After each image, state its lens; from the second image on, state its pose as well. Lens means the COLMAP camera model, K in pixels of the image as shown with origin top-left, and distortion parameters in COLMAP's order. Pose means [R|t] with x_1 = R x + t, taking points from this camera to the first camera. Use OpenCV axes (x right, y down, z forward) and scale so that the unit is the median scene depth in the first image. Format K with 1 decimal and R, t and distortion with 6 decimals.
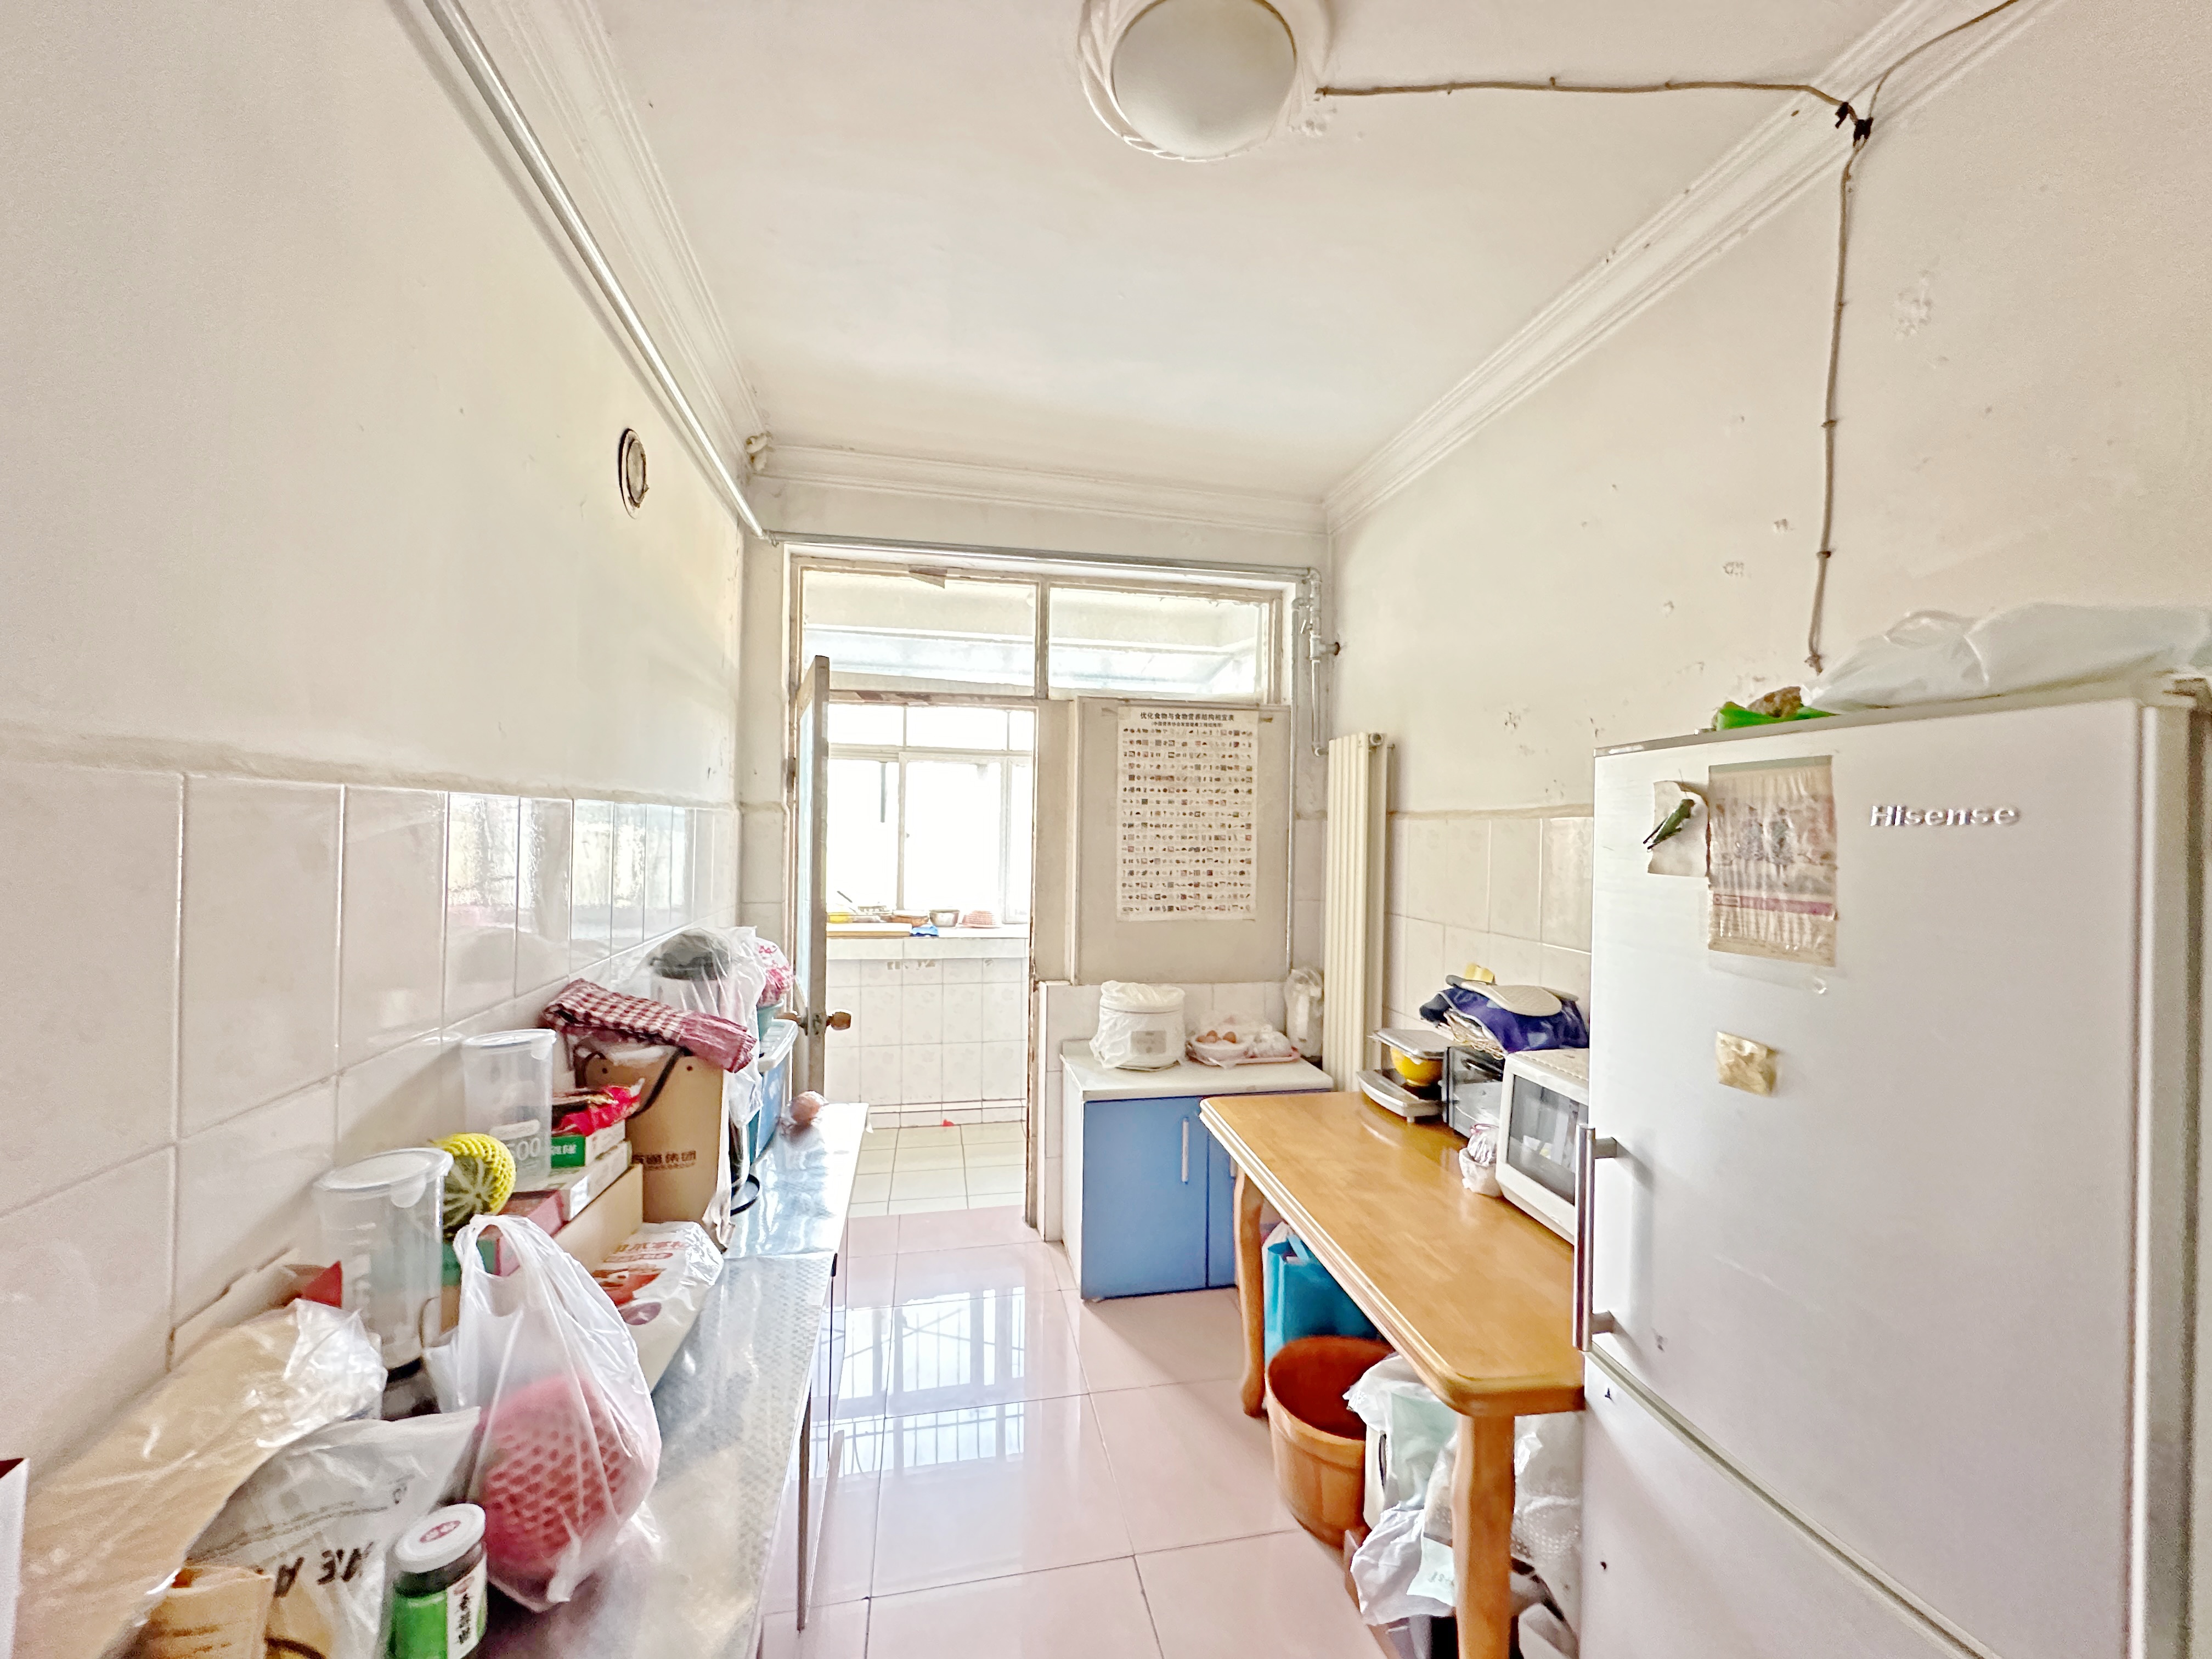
lens RADIAL K [[868.1, 0, 1112.4], [0, 868.1, 831.9], [0, 0, 1]] dist [-0.000437, 0.000011]
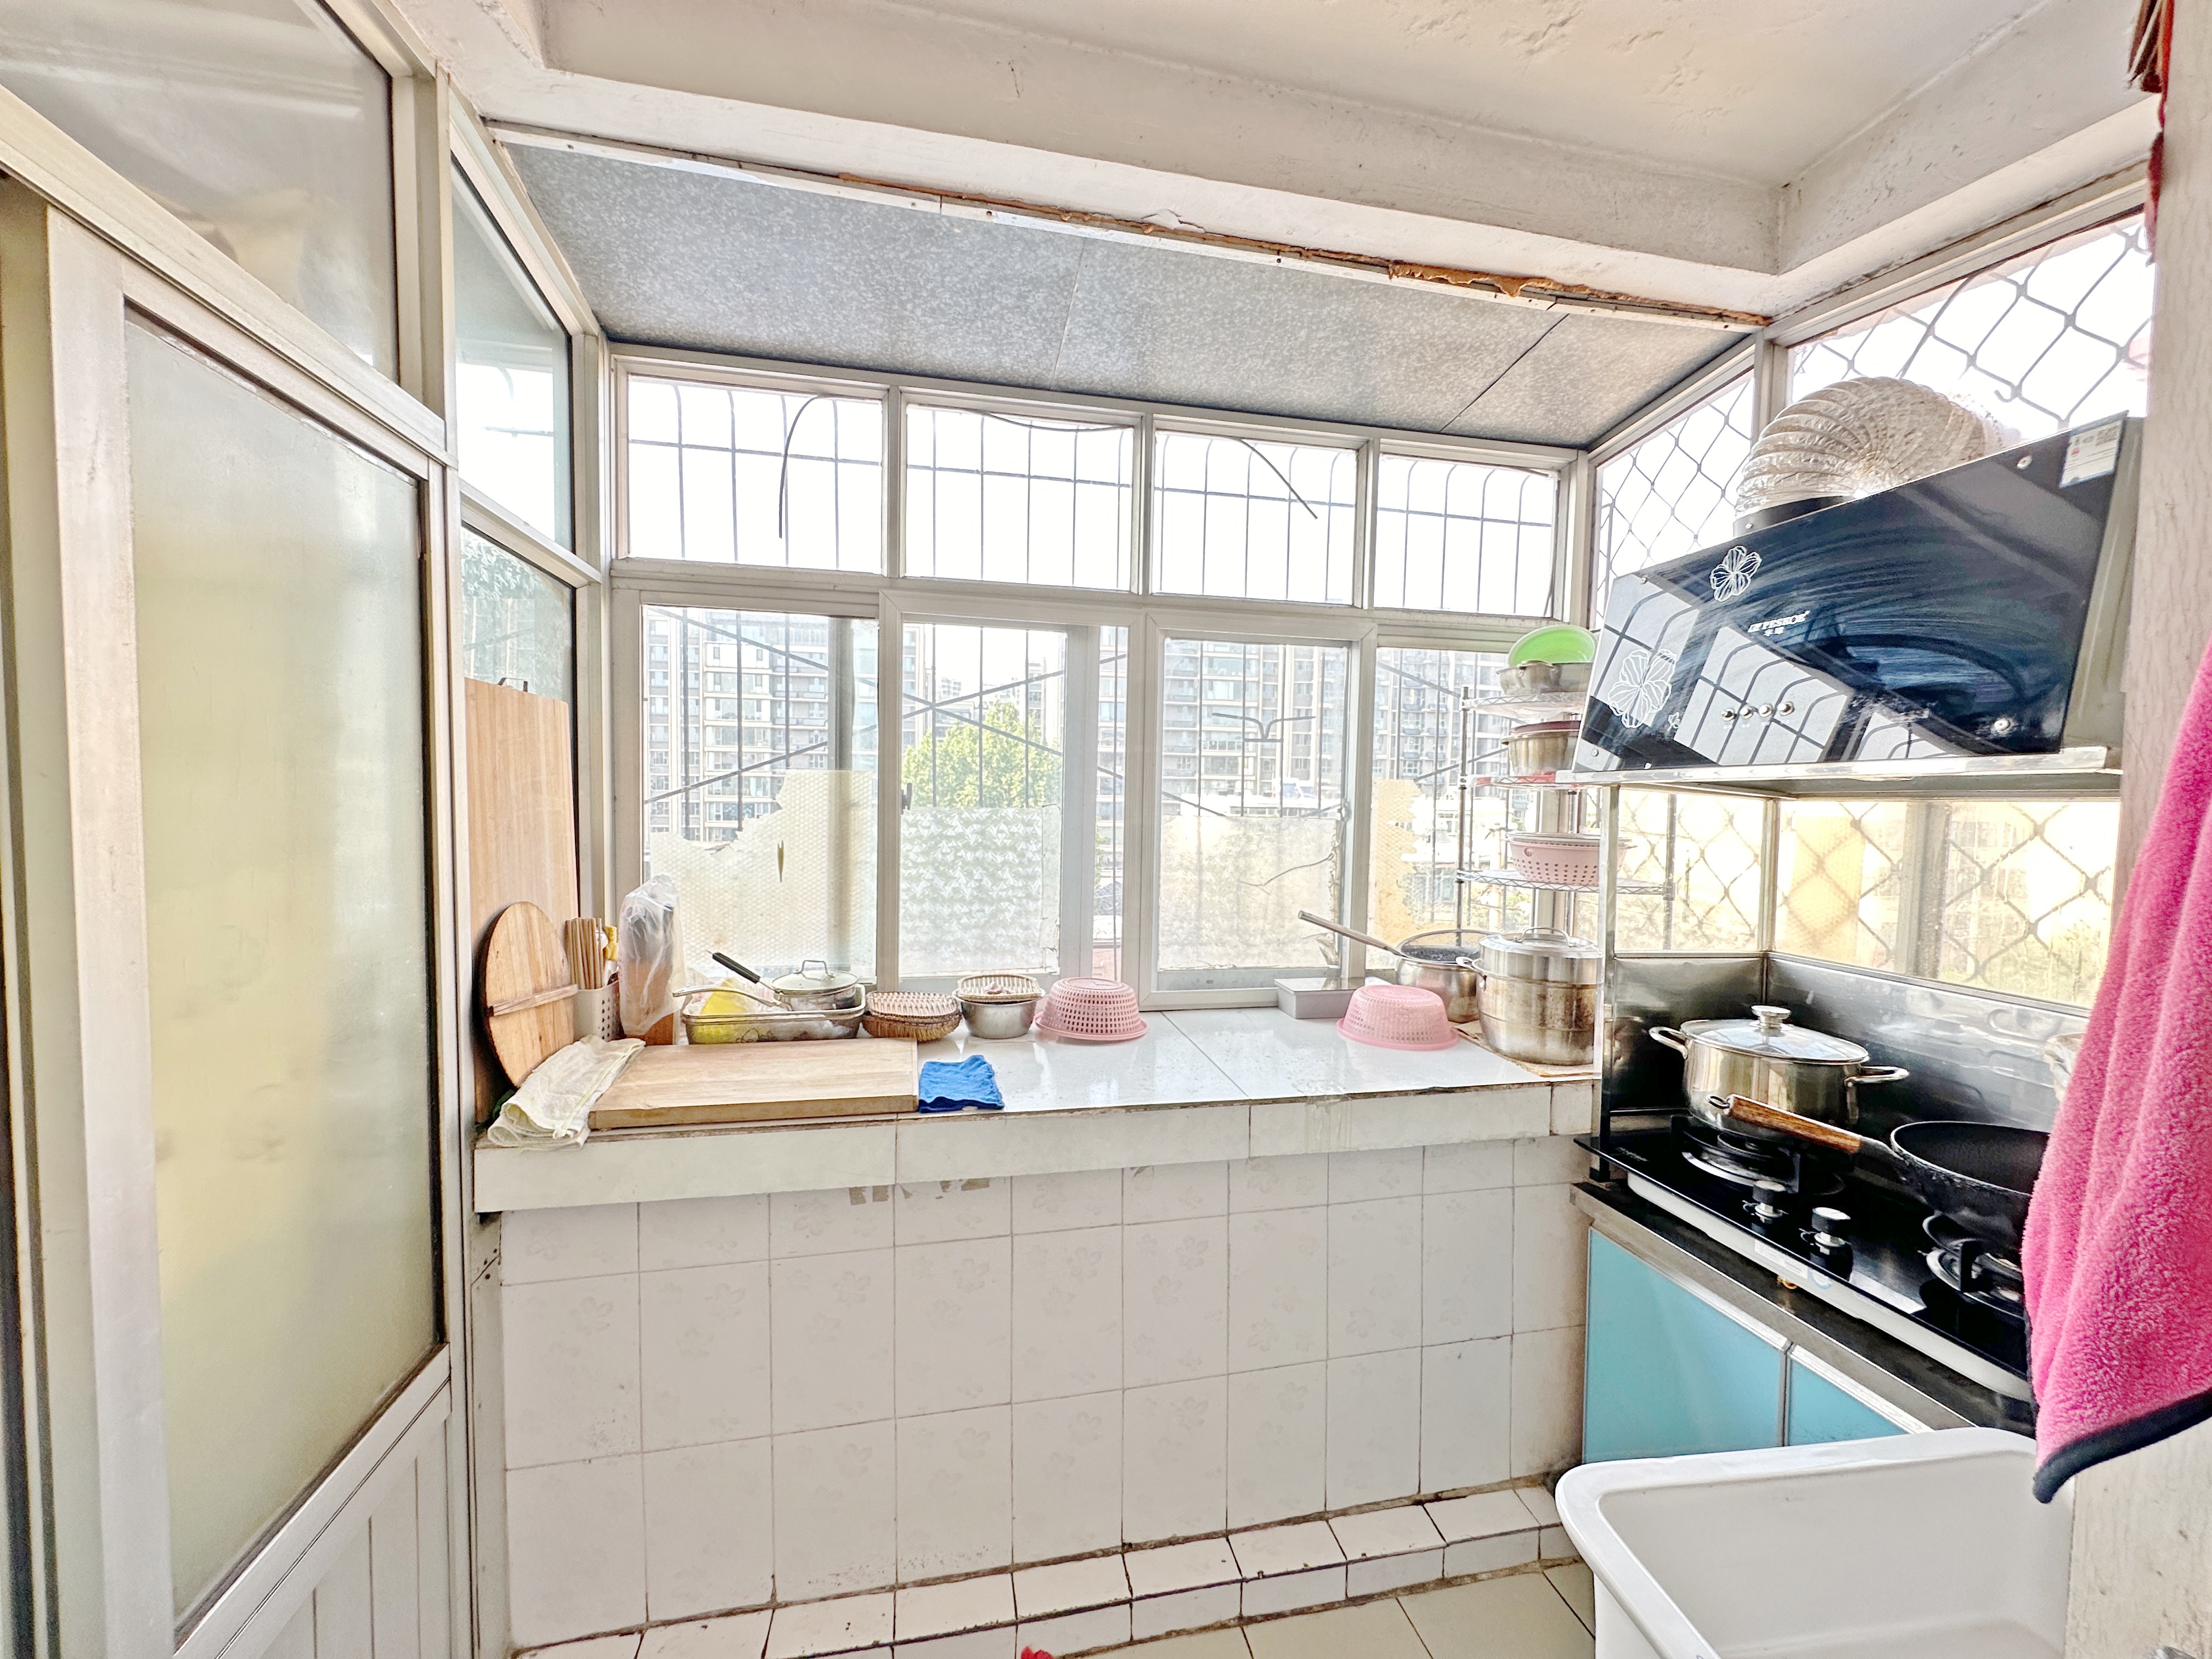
lens RADIAL K [[868.1, 0, 1112.4], [0, 868.1, 831.9], [0, 0, 1]] dist [-0.000437, 0.000011]
pose [[0.999949, -0.009834, -0.002305, -0.142315], [0.009942, 0.998556, 0.052790, -0.004078], [0.001783, -0.052810, 0.998603, 0.619971]]
